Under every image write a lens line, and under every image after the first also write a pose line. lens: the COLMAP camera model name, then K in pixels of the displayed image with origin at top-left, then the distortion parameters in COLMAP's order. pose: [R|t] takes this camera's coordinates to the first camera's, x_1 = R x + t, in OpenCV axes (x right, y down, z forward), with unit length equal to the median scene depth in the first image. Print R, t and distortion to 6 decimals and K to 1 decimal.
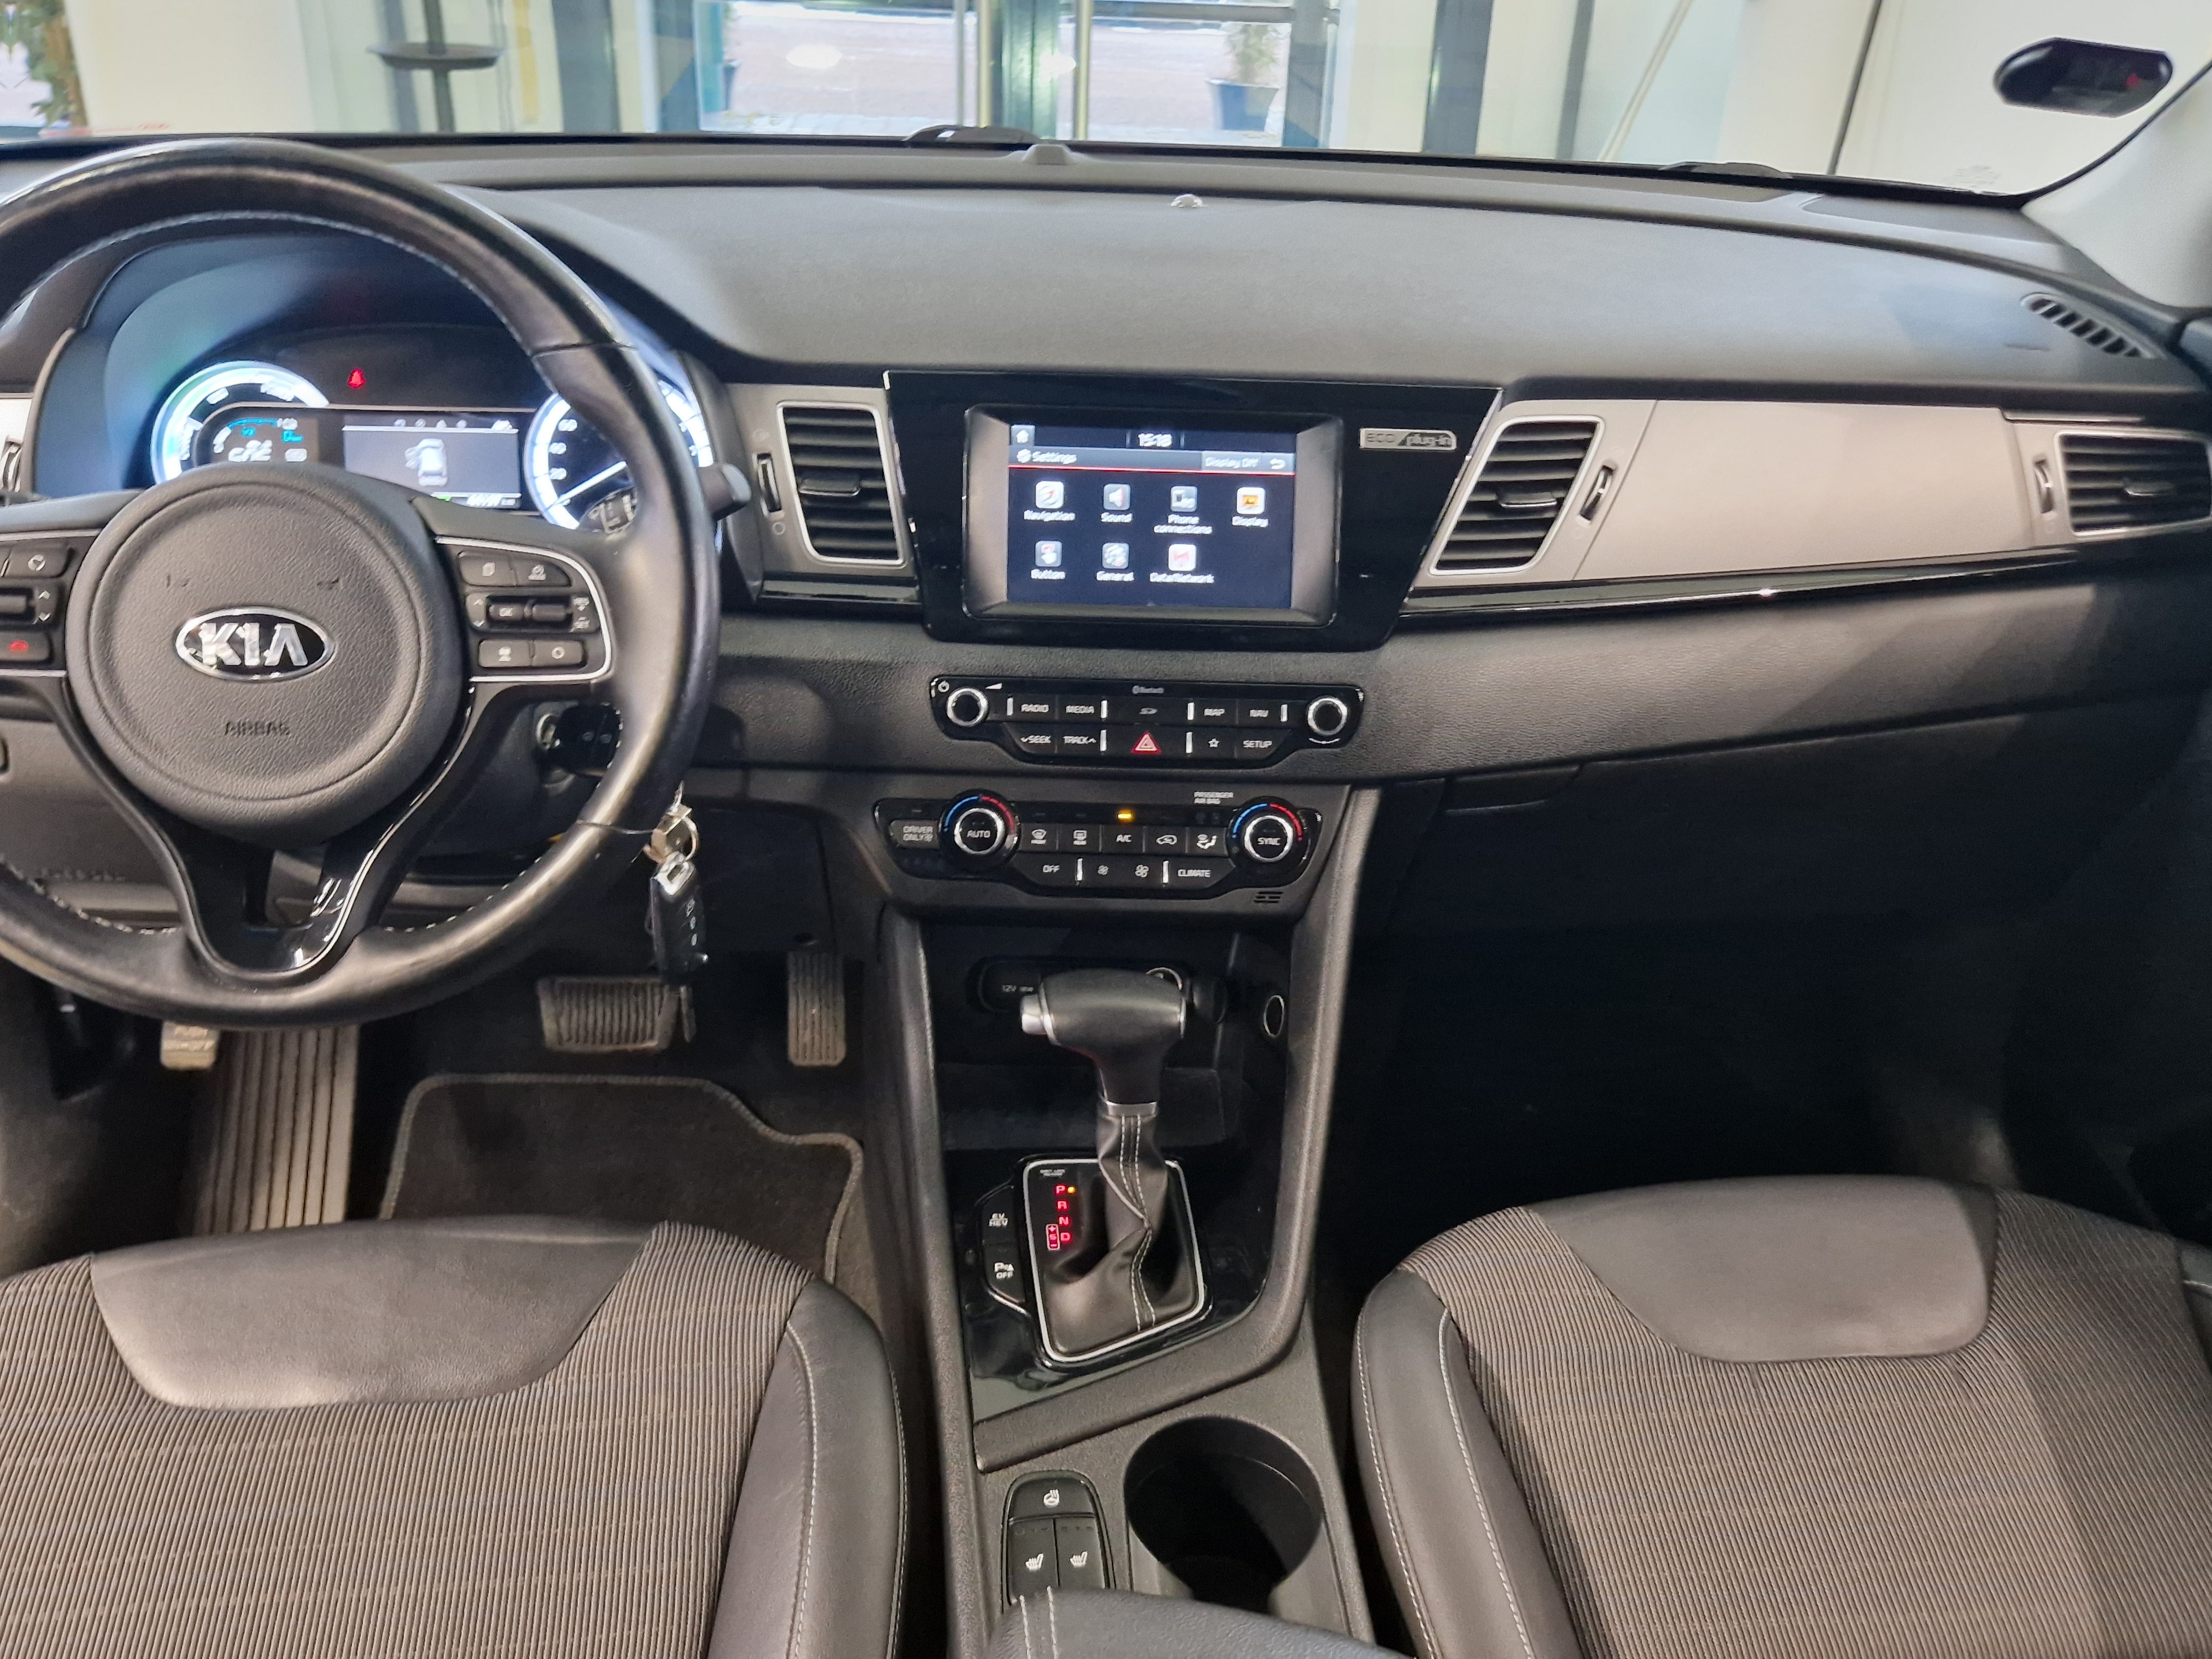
lens RADIAL K [[1861.6, 0, 1129.5], [0, 1861.6, 865.6], [0, 0, 1]] dist [0.066983, -0.000562]
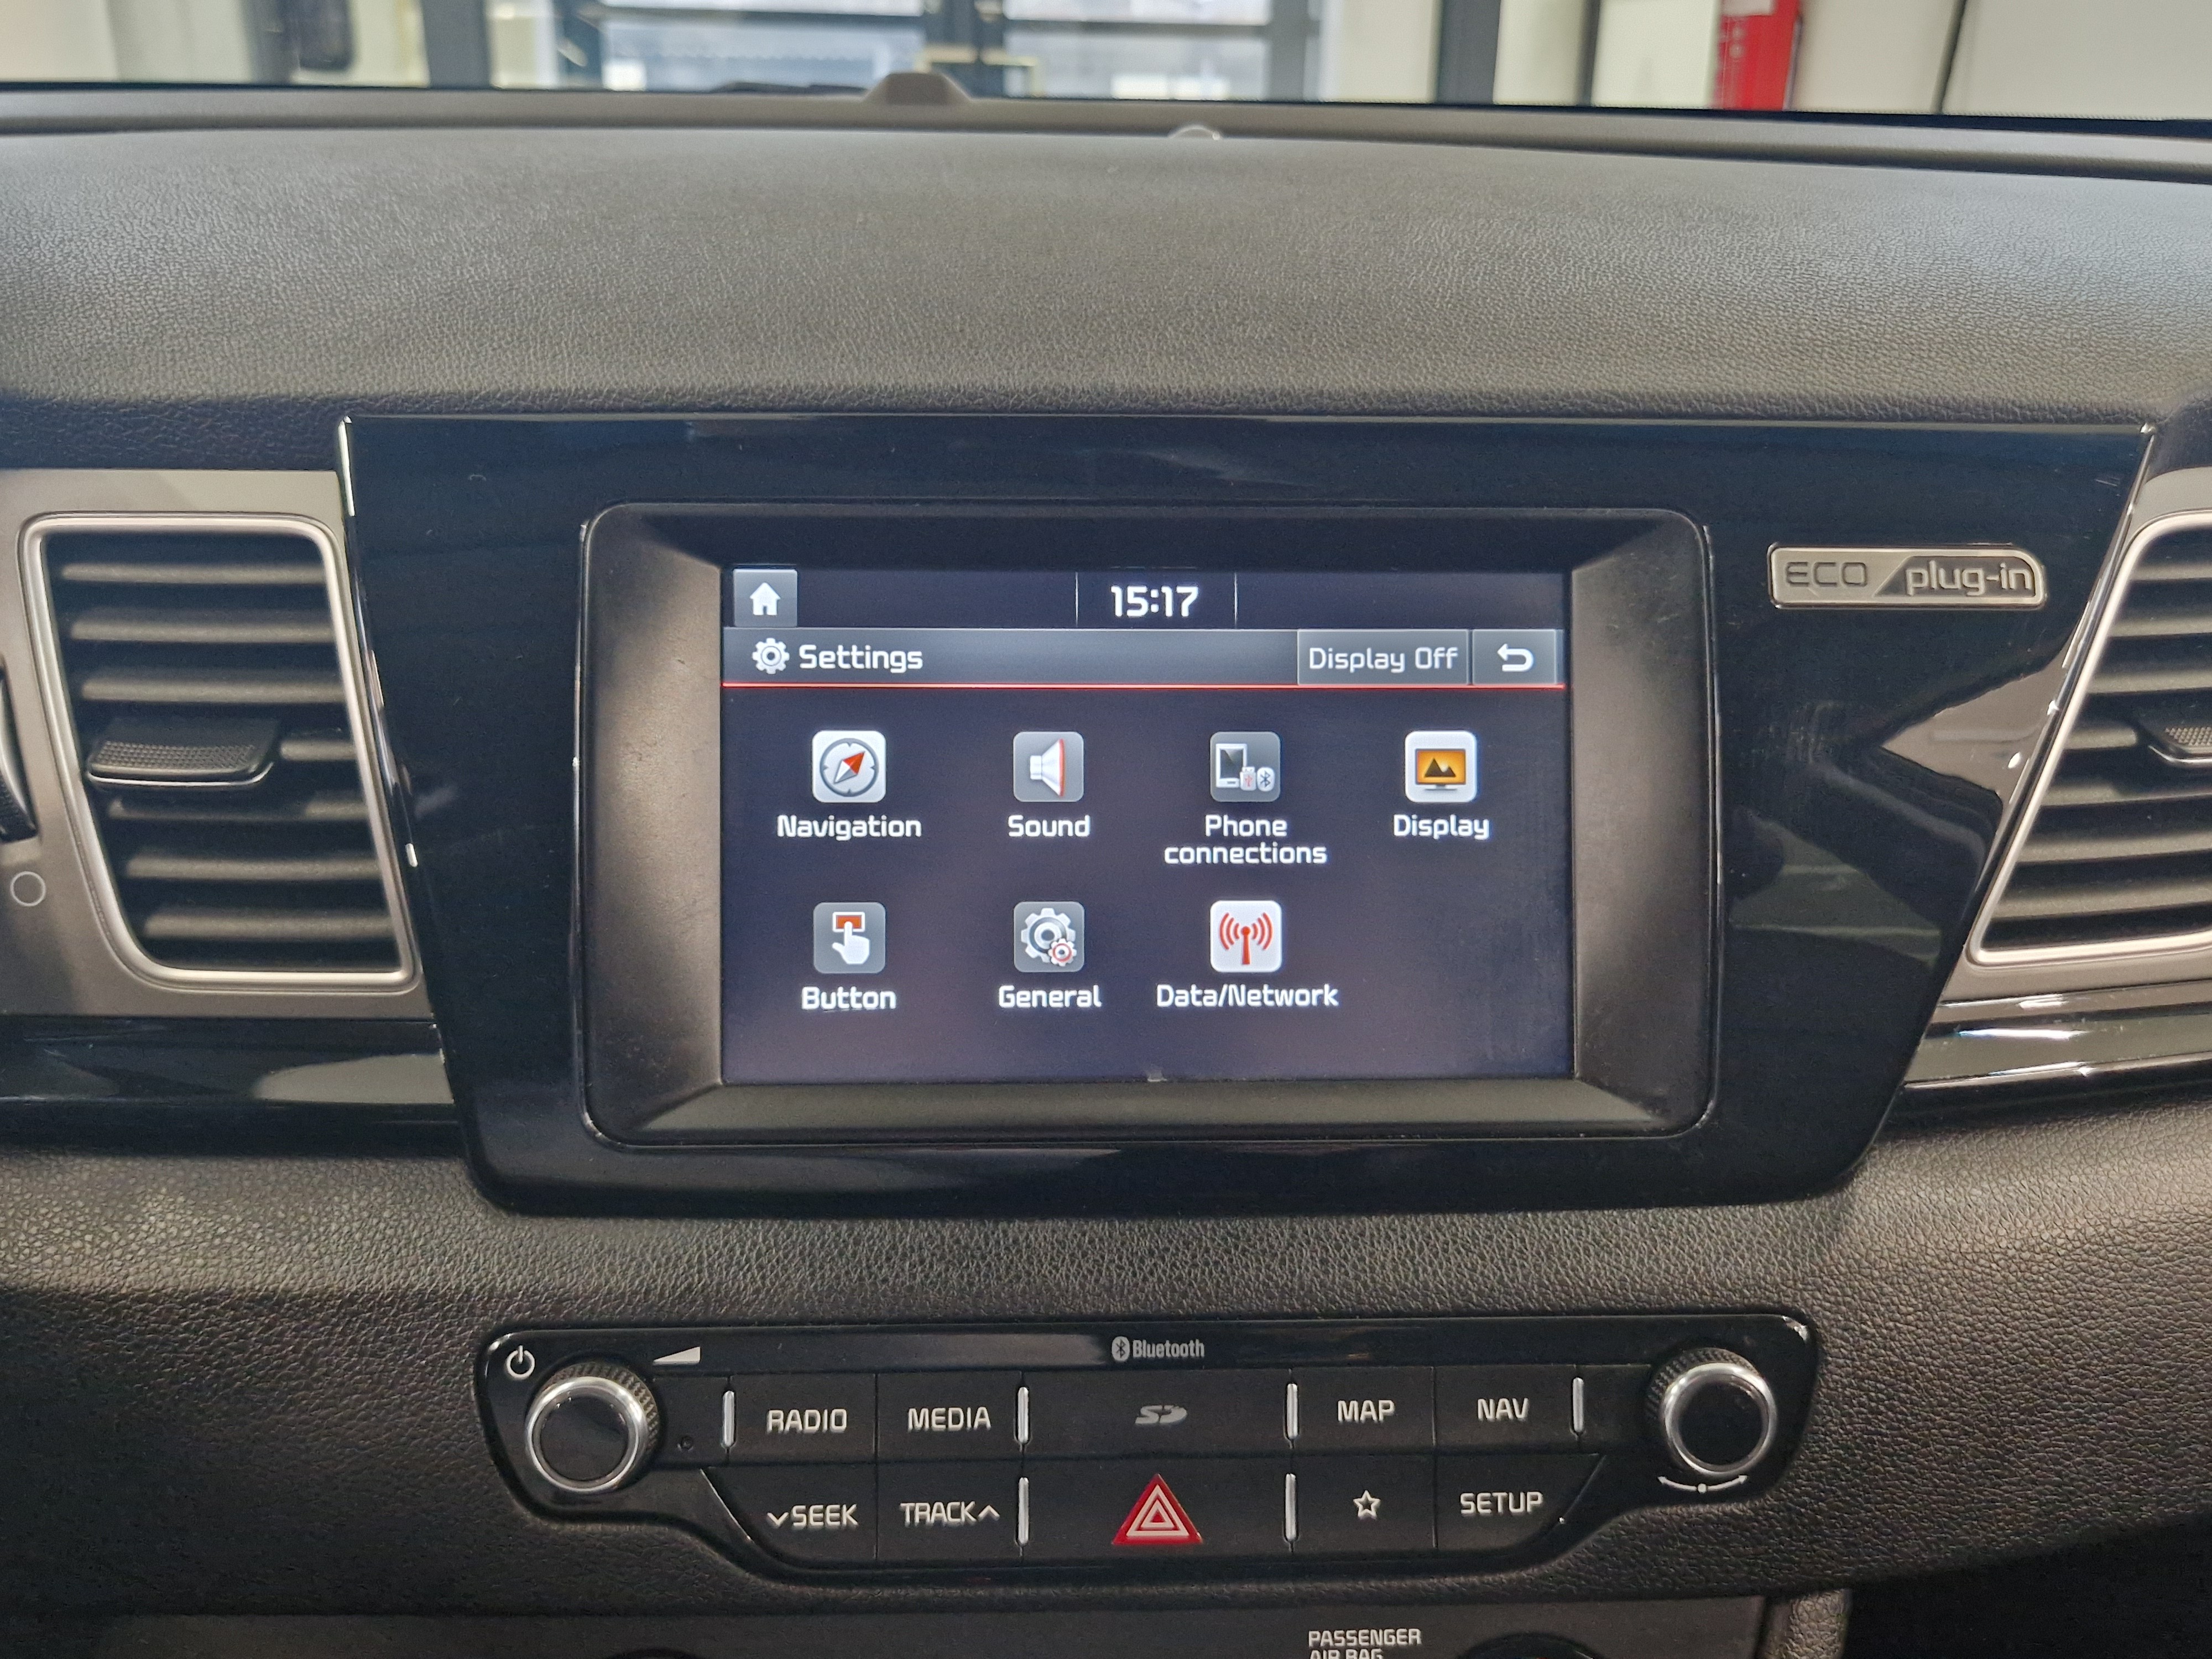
lens RADIAL K [[1915.3, 0, 1132.3], [0, 1915.3, 882.3], [0, 0, 1]] dist [0.048428, -0.077366]
pose [[0.999546, -0.028412, 0.010063, 0.004427], [0.029435, 0.991972, -0.122984, -0.133507], [-0.006488, 0.123224, 0.992358, 0.657660]]
